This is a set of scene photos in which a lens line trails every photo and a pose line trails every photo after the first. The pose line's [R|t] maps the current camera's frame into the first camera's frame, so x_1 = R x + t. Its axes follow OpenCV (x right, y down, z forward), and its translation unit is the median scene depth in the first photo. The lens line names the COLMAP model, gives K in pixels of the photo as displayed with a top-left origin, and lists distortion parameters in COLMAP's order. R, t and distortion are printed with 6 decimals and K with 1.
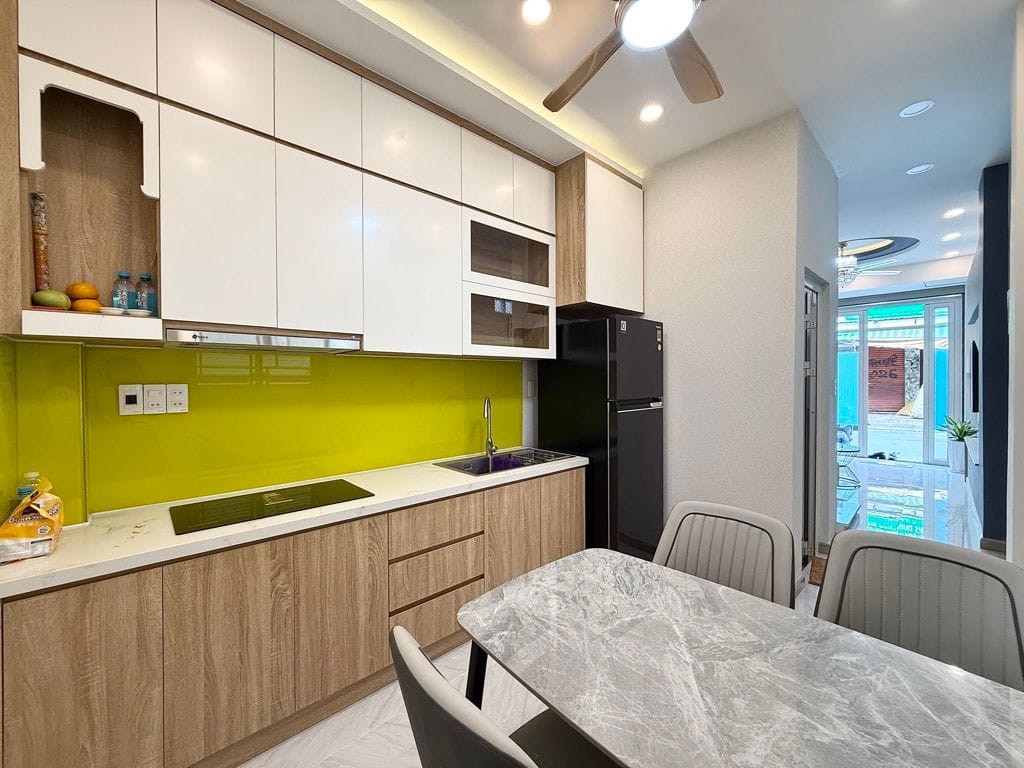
lens RADIAL K [[407.7, 0, 508.9], [0, 407.7, 382.5], [0, 0, 1]] dist [-0.000635, 0.000006]
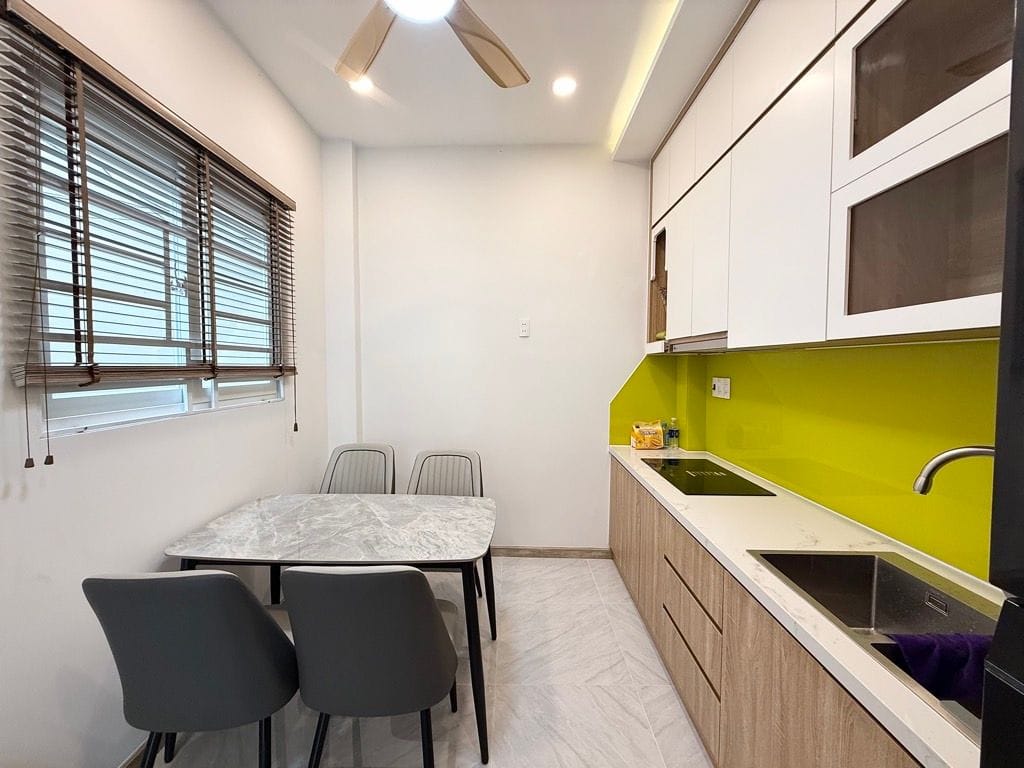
lens RADIAL K [[407.7, 0, 508.9], [0, 407.7, 382.5], [0, 0, 1]] dist [-0.000635, 0.000006]
pose [[-0.691796, 0.037920, -0.721097, 0.656979], [-0.000574, 0.998591, 0.053064, -0.050757], [0.722093, 0.037124, -0.690799, 1.305937]]
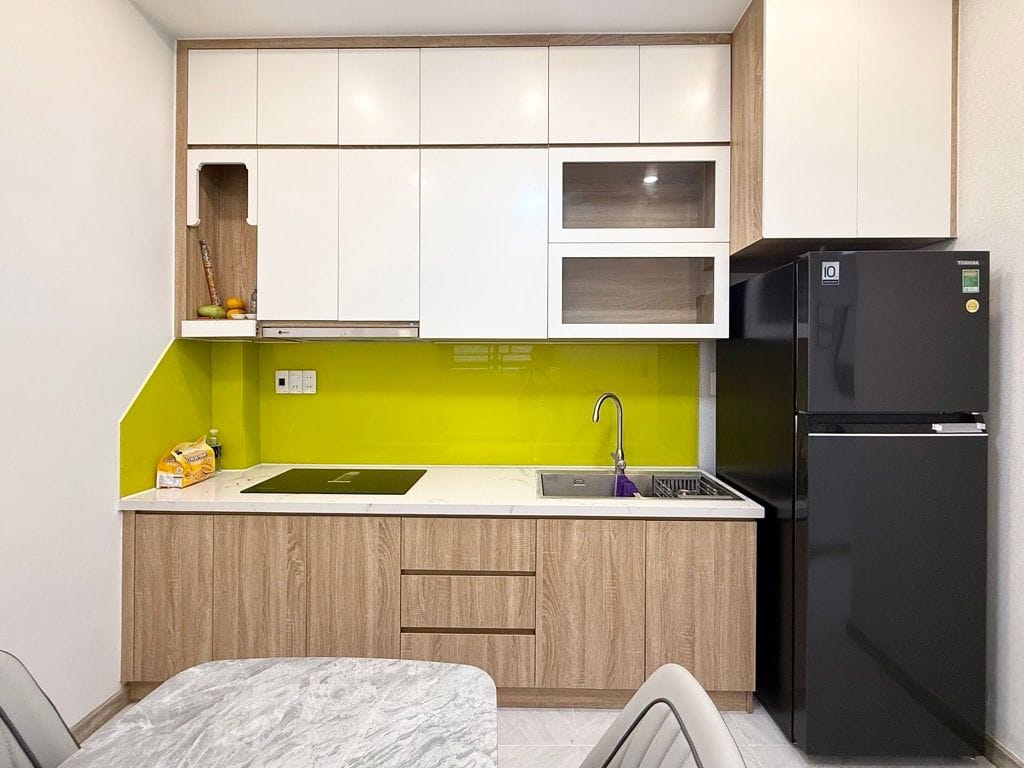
lens RADIAL K [[424.4, 0, 521.1], [0, 424.4, 366.3], [0, 0, 1]] dist [-0.000039, 0.000009]
pose [[0.730331, 0.010311, -0.683016, 0.496330], [-0.011983, 0.999926, 0.002282, -0.018347], [0.682988, 0.006518, 0.730400, 0.453036]]
